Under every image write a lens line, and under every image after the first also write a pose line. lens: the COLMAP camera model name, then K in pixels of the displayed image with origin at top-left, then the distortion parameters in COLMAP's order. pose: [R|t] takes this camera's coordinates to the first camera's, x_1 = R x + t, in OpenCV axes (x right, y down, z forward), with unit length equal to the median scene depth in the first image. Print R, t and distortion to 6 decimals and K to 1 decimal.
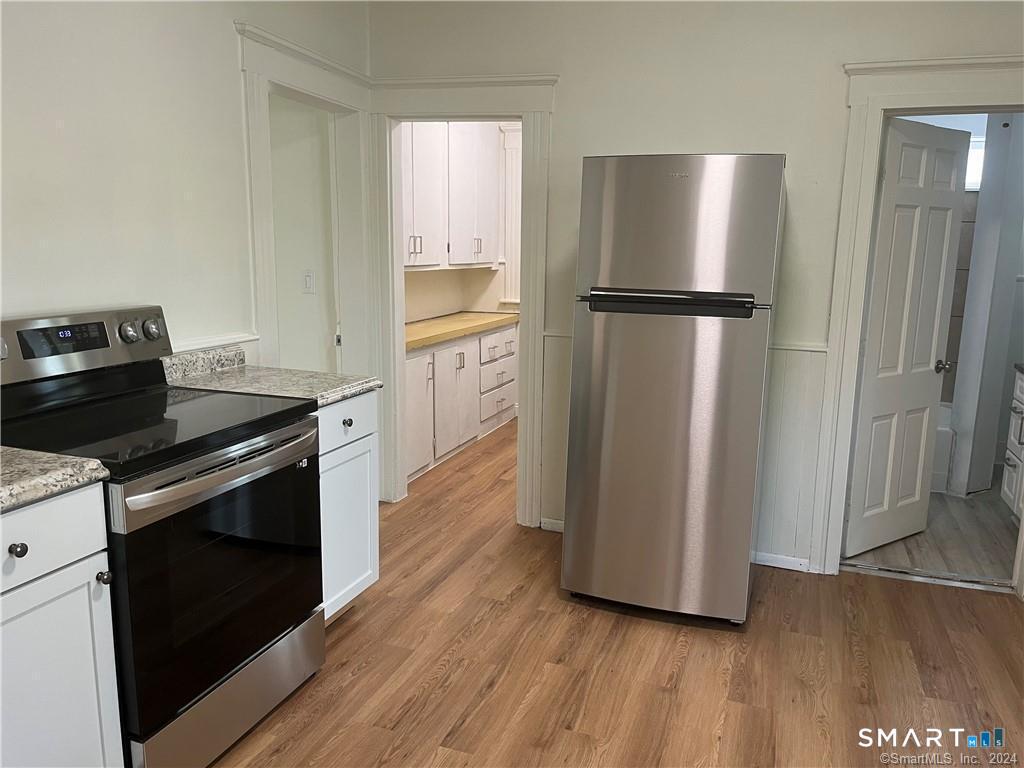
lens RADIAL K [[781.5, 0, 508.9], [0, 781.5, 385.5], [0, 0, 1]] dist [0.023706, -0.025668]
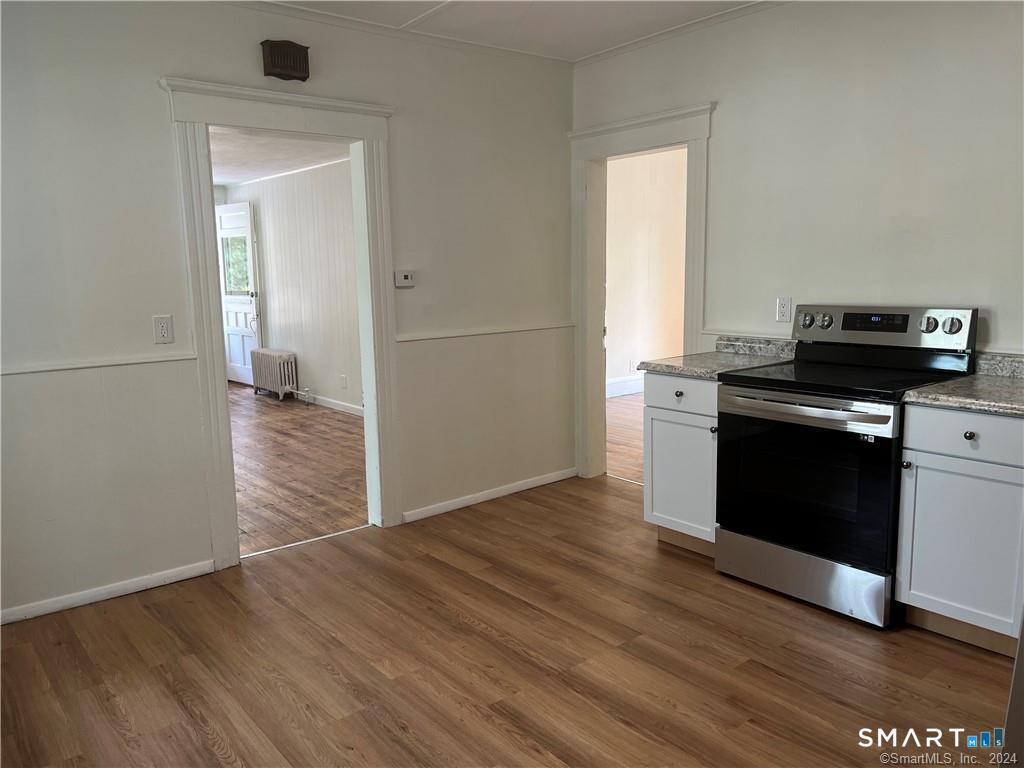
lens RADIAL K [[781.5, 0, 507.8], [0, 781.5, 385.8], [0, 0, 1]] dist [0.023706, -0.025668]
pose [[-0.509016, 0.126268, -0.851445, 1.071059], [-0.143061, 0.963013, 0.228339, -0.180381], [0.848785, 0.238037, -0.472125, 1.113763]]
